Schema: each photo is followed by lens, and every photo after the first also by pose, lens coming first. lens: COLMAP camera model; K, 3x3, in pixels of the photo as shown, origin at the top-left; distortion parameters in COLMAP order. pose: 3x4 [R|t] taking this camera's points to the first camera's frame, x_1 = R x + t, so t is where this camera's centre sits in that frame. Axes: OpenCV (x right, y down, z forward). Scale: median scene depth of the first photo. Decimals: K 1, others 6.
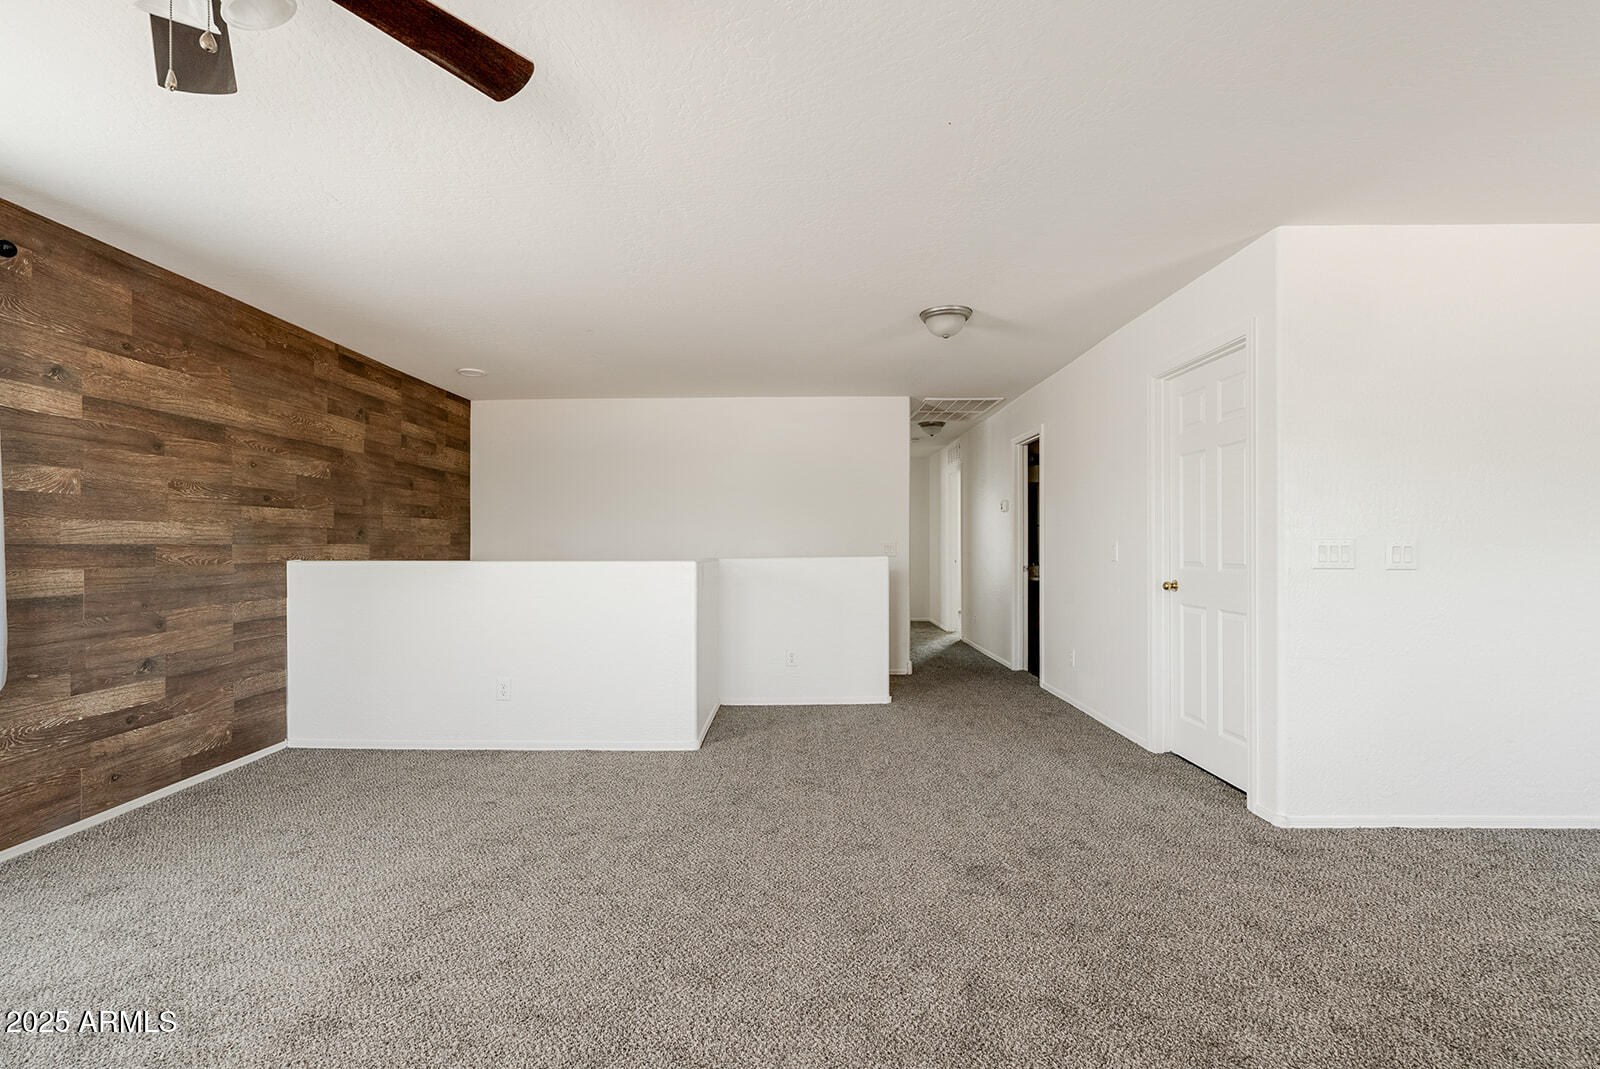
lens RADIAL K [[733.4, 0, 792.5], [0, 733.4, 543.5], [0, 0, 1]] dist [-0.002619, 0.001194]
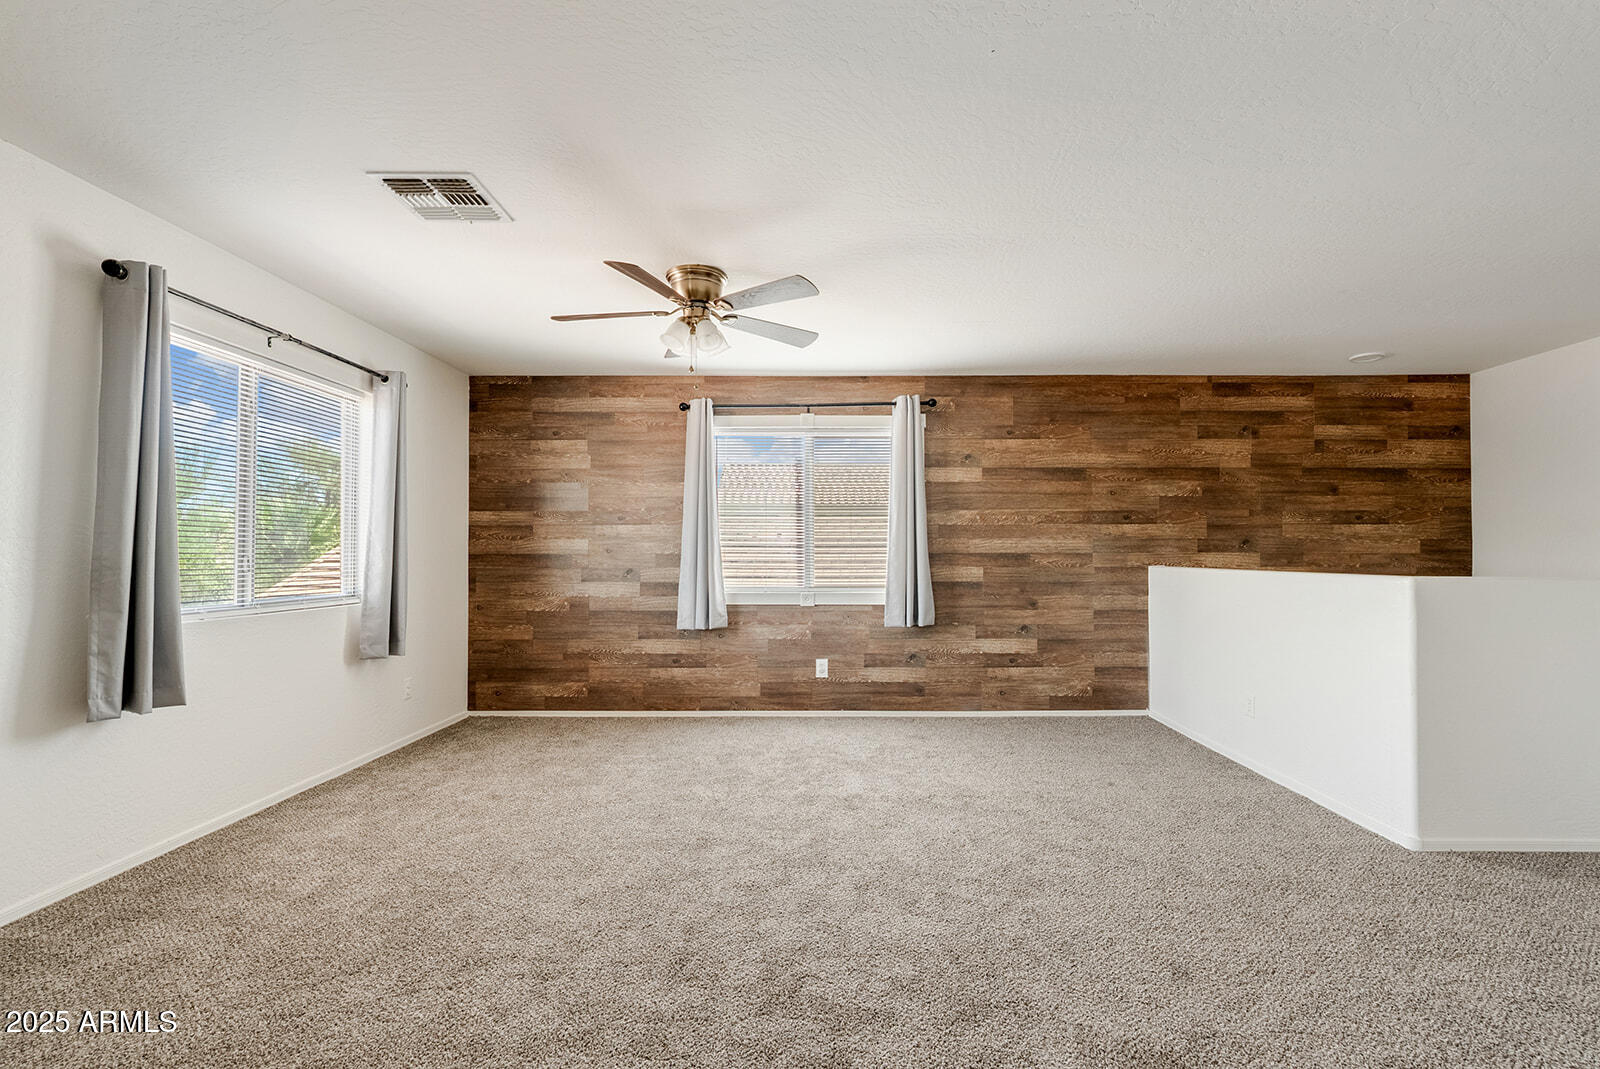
lens RADIAL K [[733.4, 0, 811.4], [0, 733.4, 537.8], [0, 0, 1]] dist [-0.002619, 0.001194]
pose [[-0.002162, -0.020015, -0.999797, 0.598296], [0.001760, 0.999798, -0.020019, -0.000419], [0.999996, -0.001802, -0.002127, 0.456367]]
